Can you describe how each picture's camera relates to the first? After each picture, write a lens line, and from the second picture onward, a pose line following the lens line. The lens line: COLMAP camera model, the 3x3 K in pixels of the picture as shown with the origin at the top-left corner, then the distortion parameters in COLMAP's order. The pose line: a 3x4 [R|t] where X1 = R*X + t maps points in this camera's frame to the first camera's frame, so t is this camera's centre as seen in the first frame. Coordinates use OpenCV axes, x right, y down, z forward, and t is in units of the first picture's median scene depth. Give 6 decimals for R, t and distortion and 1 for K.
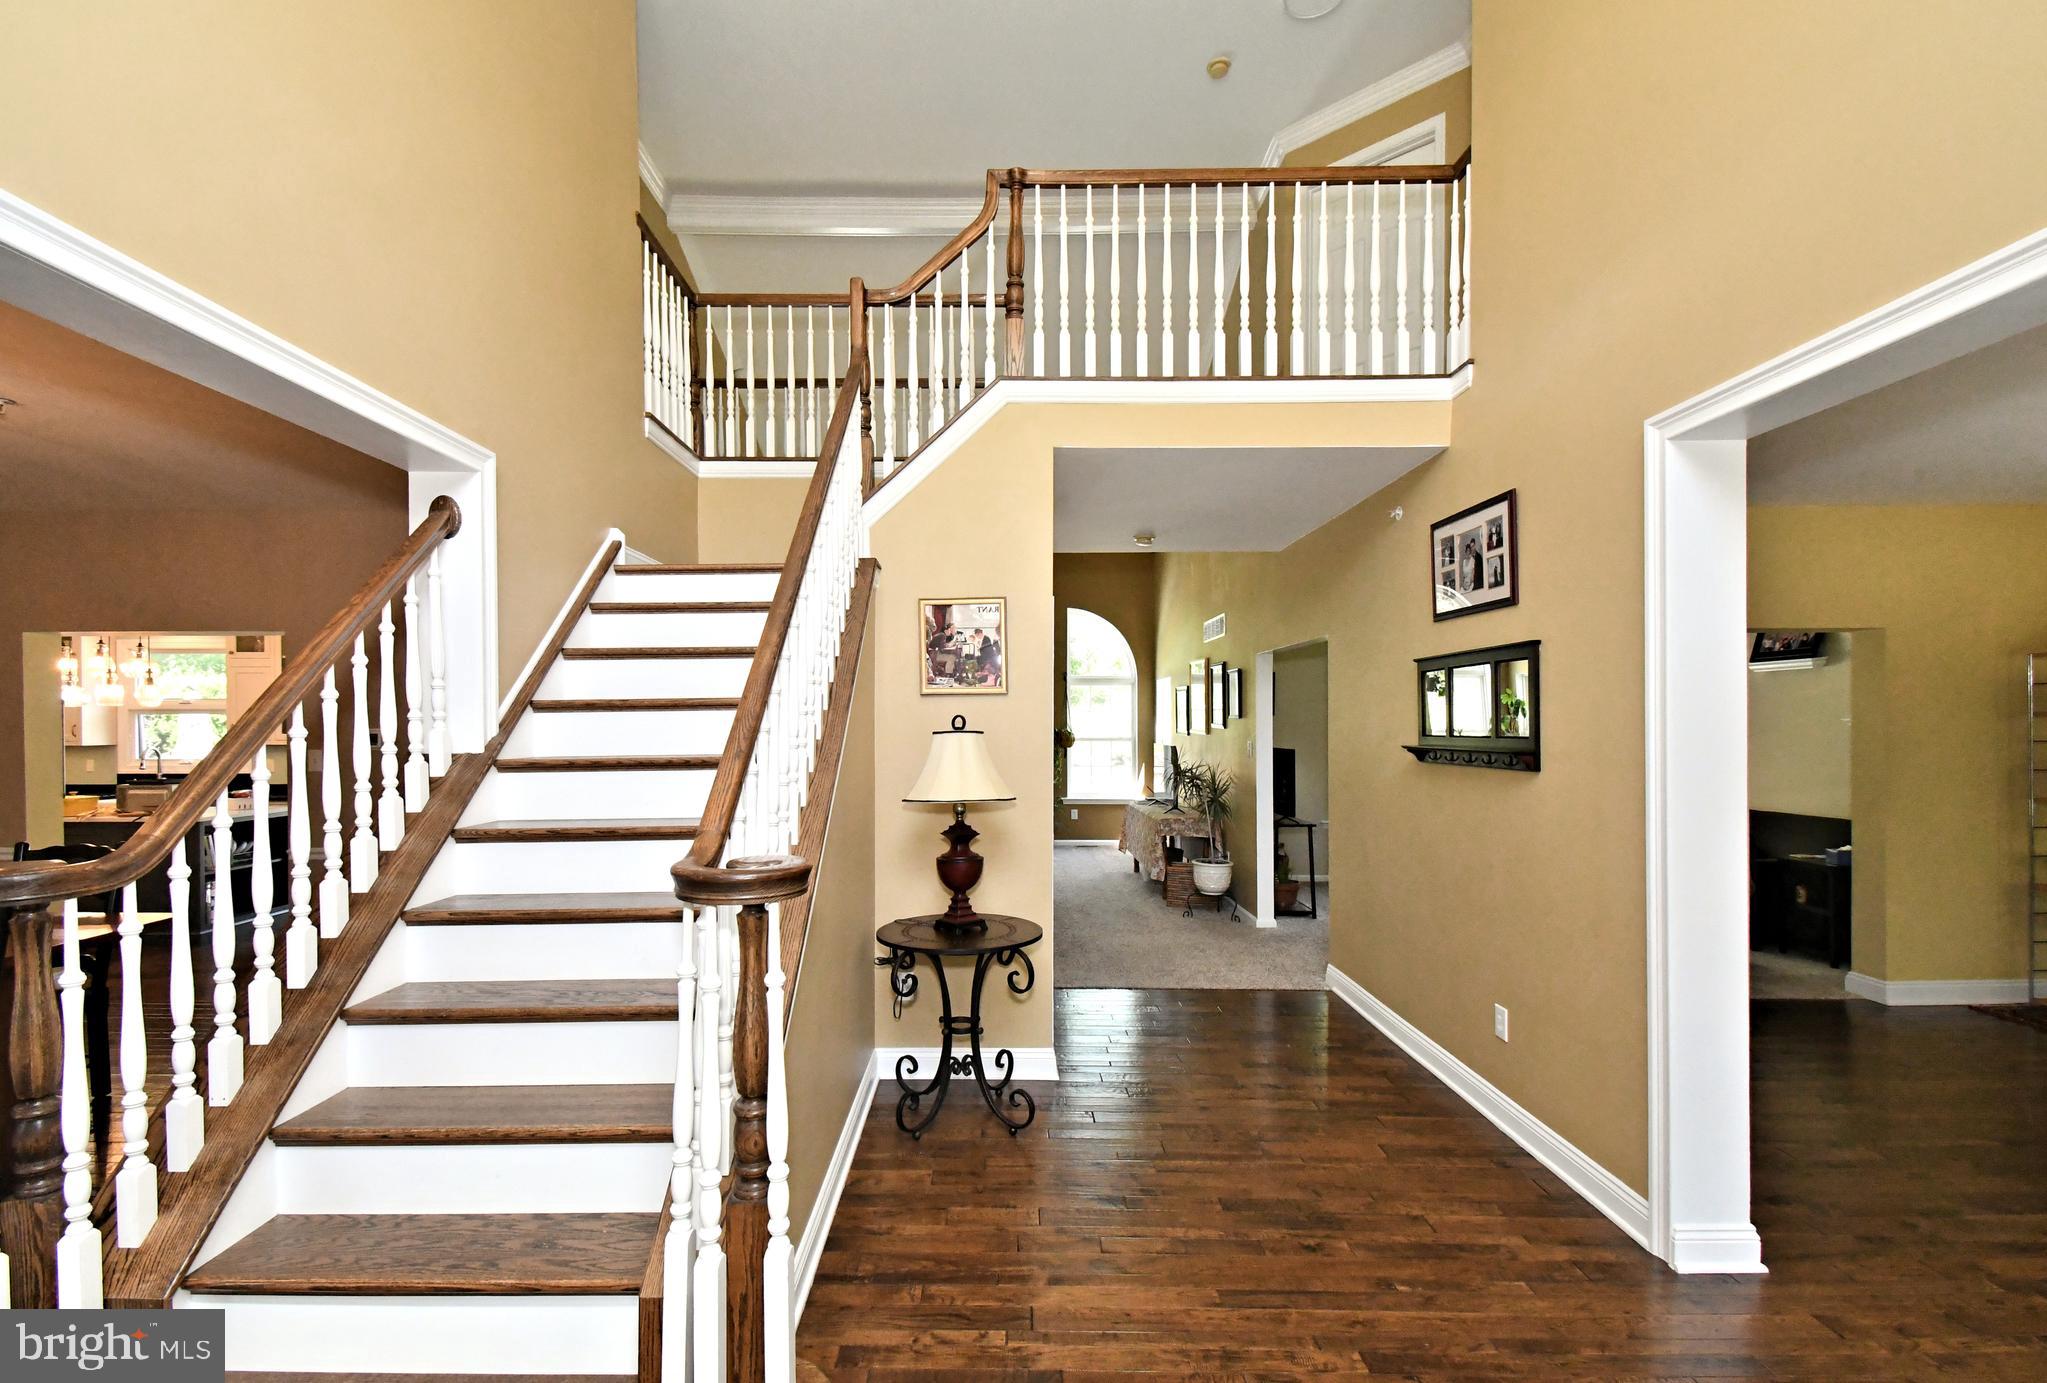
lens RADIAL K [[910.5, 0, 1017.4], [0, 910.5, 719.3], [0, 0, 1]] dist [0.001242, 0.000005]
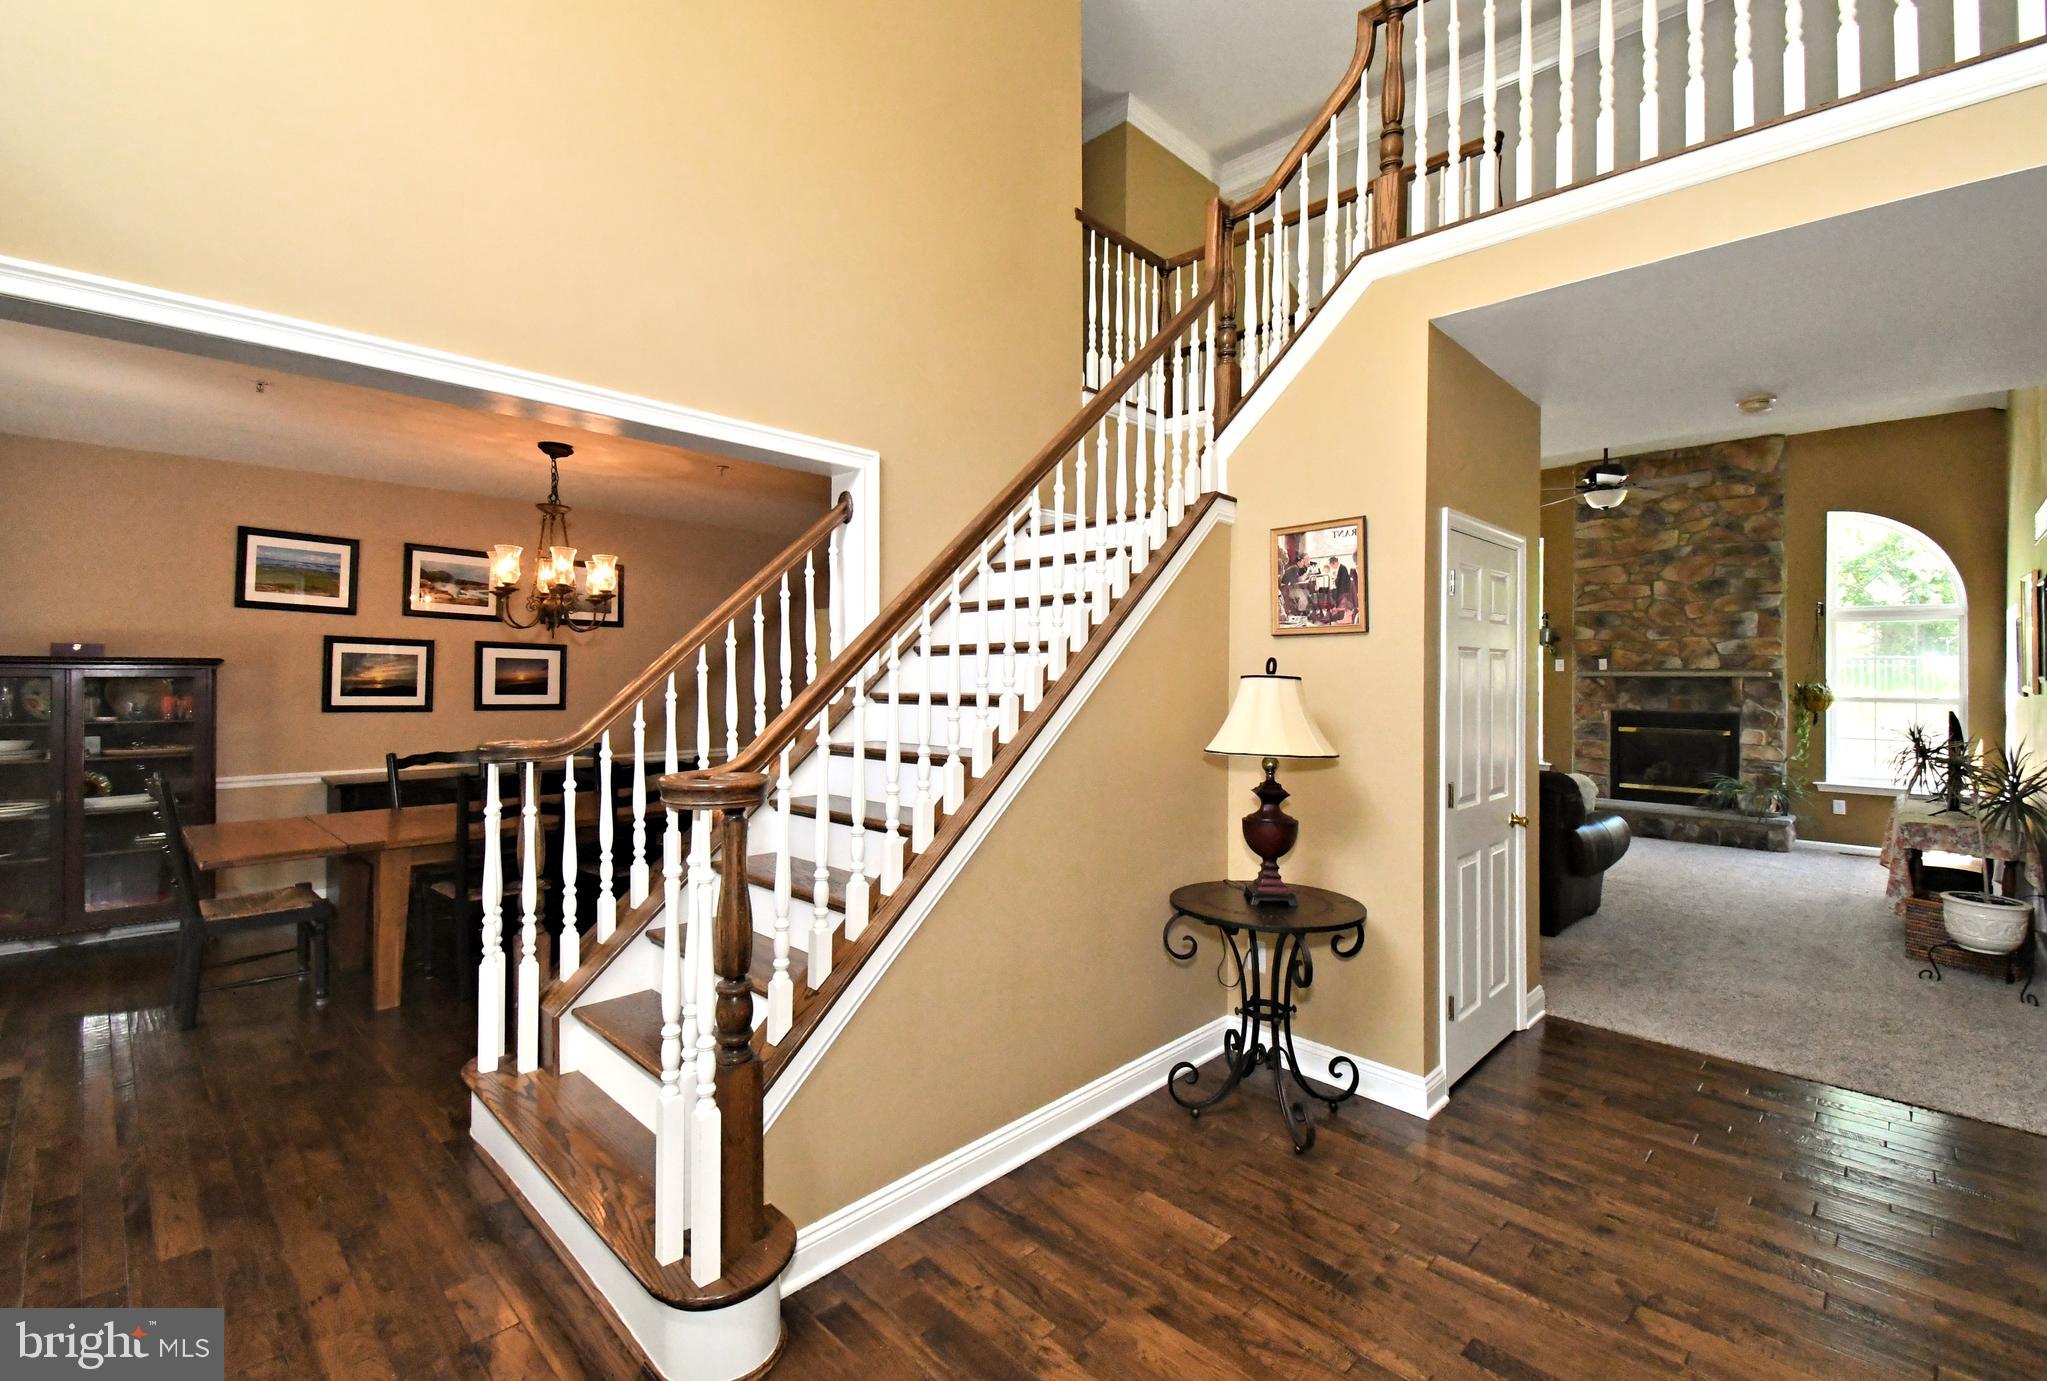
lens RADIAL K [[902.1, 0, 1019.9], [0, 902.1, 671.9], [0, 0, 1]] dist [0.001290, 0.000182]
pose [[0.709504, 0.005072, -0.704683, 0.345697], [-0.006161, 0.999981, 0.000994, 0.009107], [0.704675, 0.003637, 0.709521, 0.192900]]
